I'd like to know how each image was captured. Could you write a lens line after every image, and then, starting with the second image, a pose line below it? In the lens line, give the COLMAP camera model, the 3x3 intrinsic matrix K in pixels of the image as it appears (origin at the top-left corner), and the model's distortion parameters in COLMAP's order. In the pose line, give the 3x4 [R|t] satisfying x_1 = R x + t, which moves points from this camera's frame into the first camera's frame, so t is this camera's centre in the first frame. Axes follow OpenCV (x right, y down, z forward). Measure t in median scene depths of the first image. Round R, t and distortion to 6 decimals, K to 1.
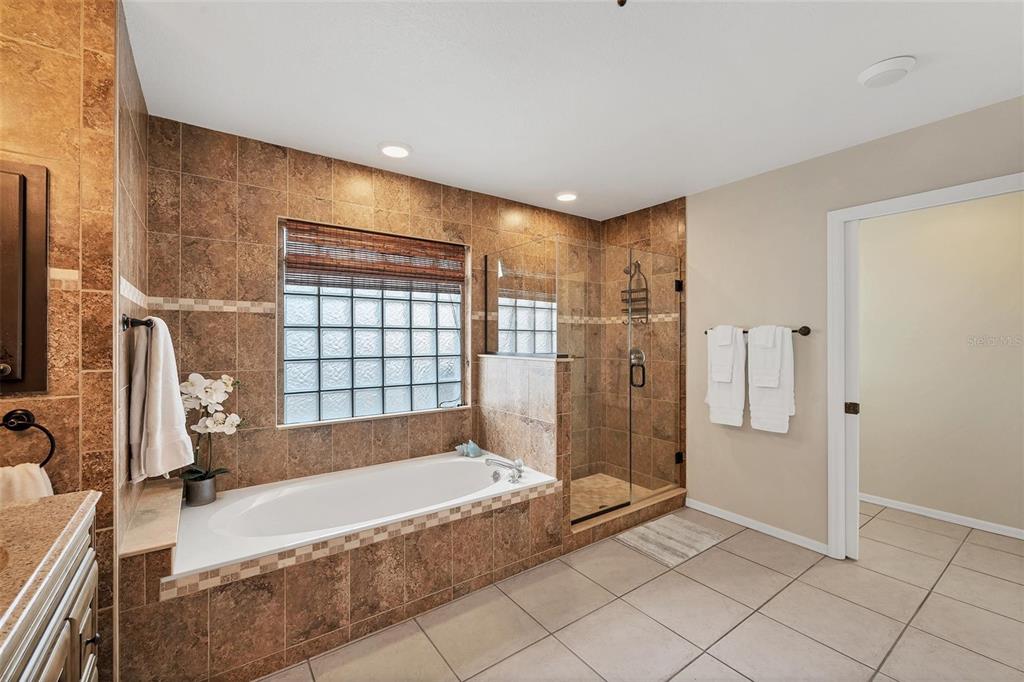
lens RADIAL K [[421.4, 0, 509.4], [0, 421.4, 338.7], [0, 0, 1]] dist [-0.000814, -0.000724]
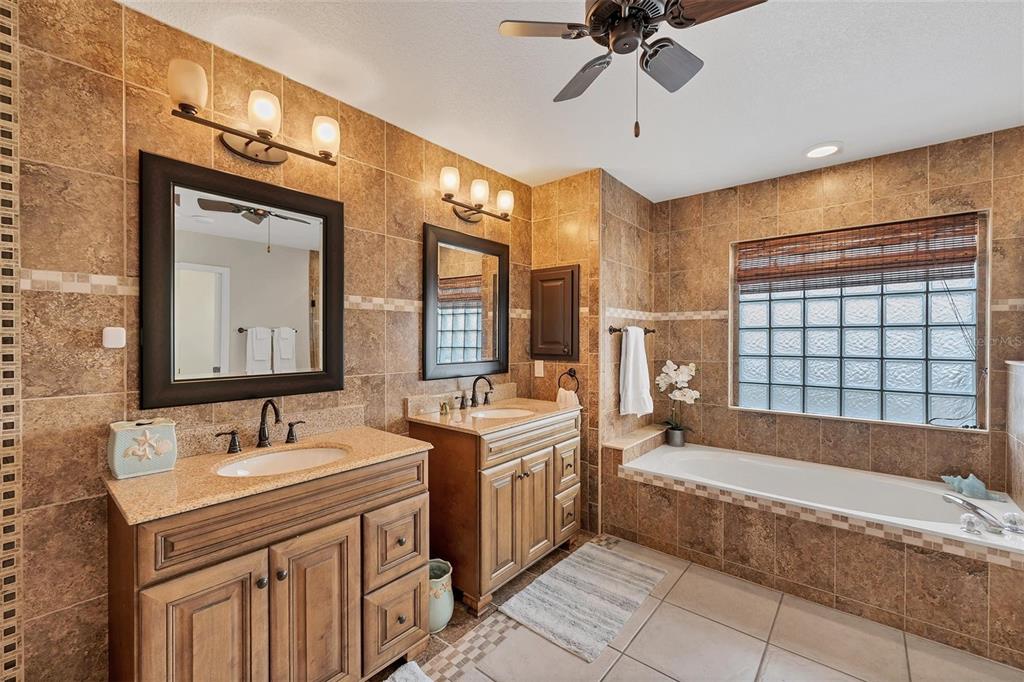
lens RADIAL K [[421.4, 0, 513.4], [0, 421.4, 340.5], [0, 0, 1]] dist [-0.000814, -0.000724]
pose [[0.251161, 0.004961, -0.967933, 0.507487], [0.001320, 0.999984, 0.005468, -0.001123], [0.967944, -0.002651, 0.251151, 0.036988]]
